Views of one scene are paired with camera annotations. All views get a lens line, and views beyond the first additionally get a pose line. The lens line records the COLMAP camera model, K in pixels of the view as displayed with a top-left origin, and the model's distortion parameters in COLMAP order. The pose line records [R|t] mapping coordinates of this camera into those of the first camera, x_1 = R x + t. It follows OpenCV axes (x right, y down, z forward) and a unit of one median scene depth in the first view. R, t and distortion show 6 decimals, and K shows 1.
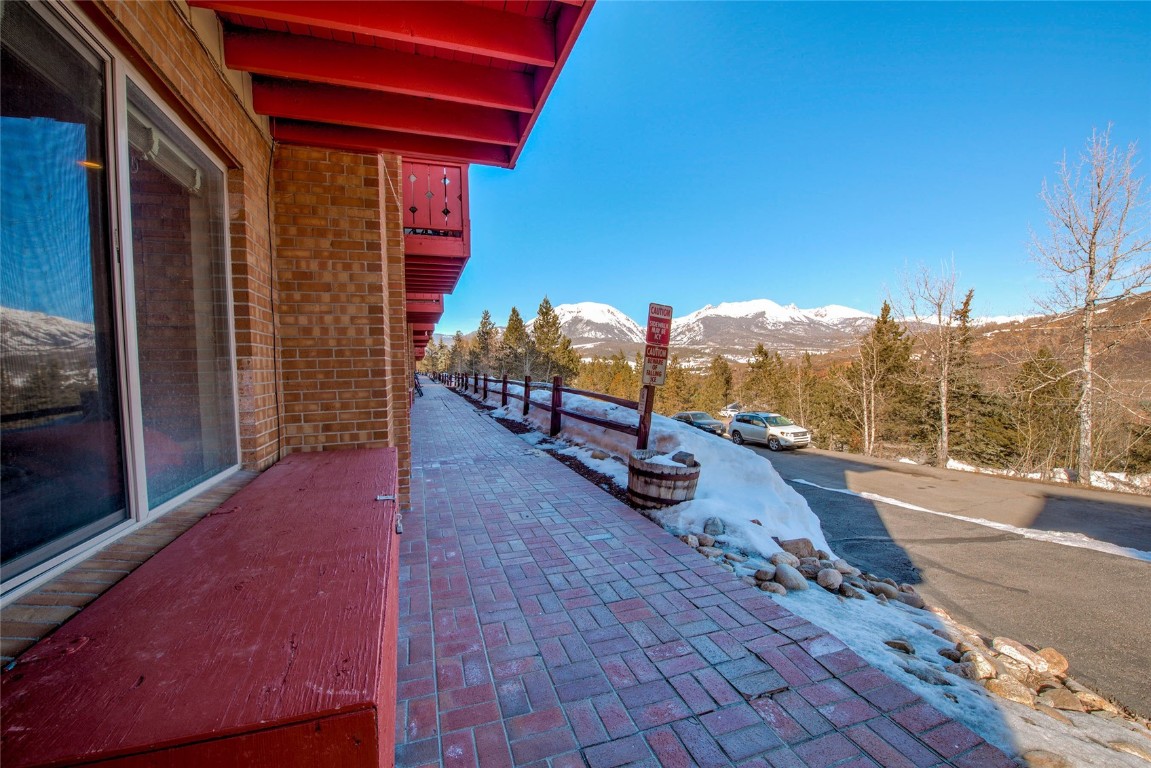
lens RADIAL K [[459.6, 0, 568.9], [0, 459.6, 385.0], [0, 0, 1]] dist [-0.014910, -0.002687]
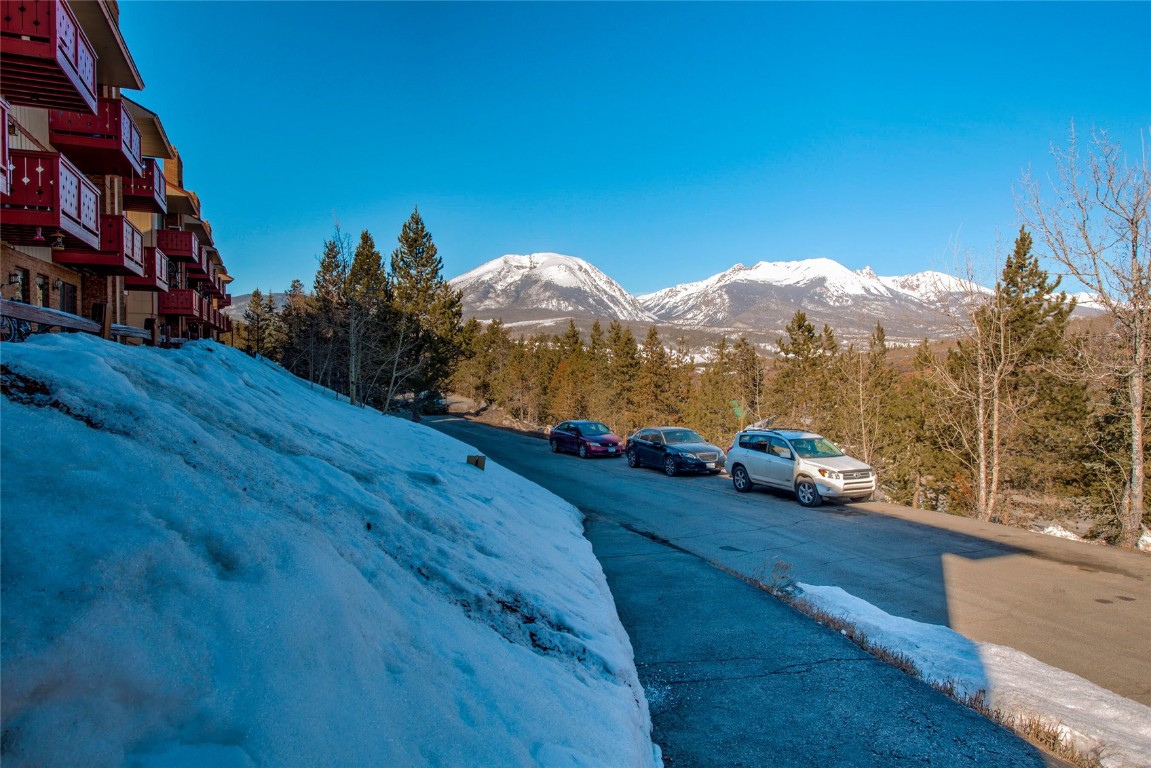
lens RADIAL K [[709.4, 0, 577.5], [0, 709.4, 386.3], [0, 0, 1]] dist [0.000697, -0.000952]
pose [[0.997430, 0.026869, 0.066421, 0.133082], [-0.026676, 0.999637, -0.003787, 0.019619], [-0.066498, 0.002005, 0.997785, 0.220259]]
